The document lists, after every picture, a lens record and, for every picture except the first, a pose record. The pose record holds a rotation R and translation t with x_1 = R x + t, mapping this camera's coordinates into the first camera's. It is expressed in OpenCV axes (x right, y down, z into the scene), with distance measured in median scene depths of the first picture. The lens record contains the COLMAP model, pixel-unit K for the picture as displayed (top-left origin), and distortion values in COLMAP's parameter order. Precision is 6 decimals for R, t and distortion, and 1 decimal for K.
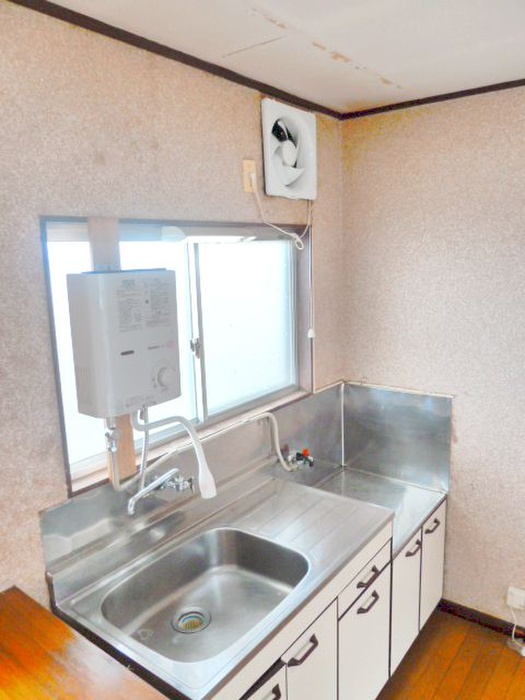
lens RADIAL K [[529.3, 0, 260.8], [0, 529.3, 352.5], [0, 0, 1]] dist [-0.045096, 0.002726]
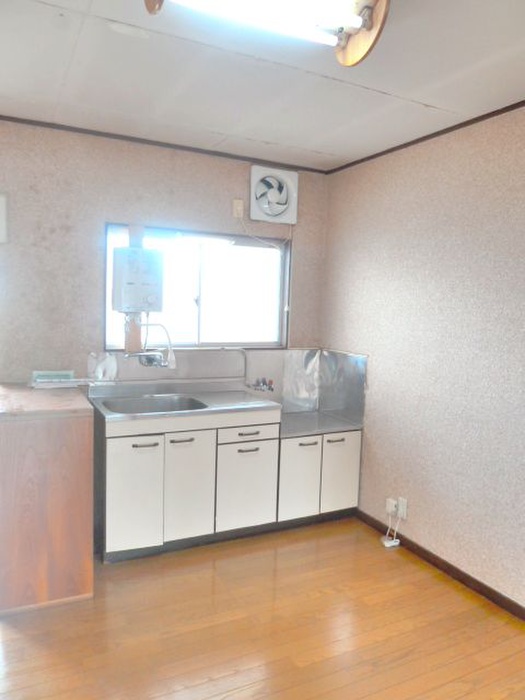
lens RADIAL K [[529.3, 0, 264.8], [0, 529.3, 348.1], [0, 0, 1]] dist [-0.045096, 0.002726]
pose [[0.896728, 0.102119, -0.430639, 0.821241], [-0.145017, 0.987097, -0.067897, 0.224224], [0.418149, 0.123335, 0.899967, -0.478703]]
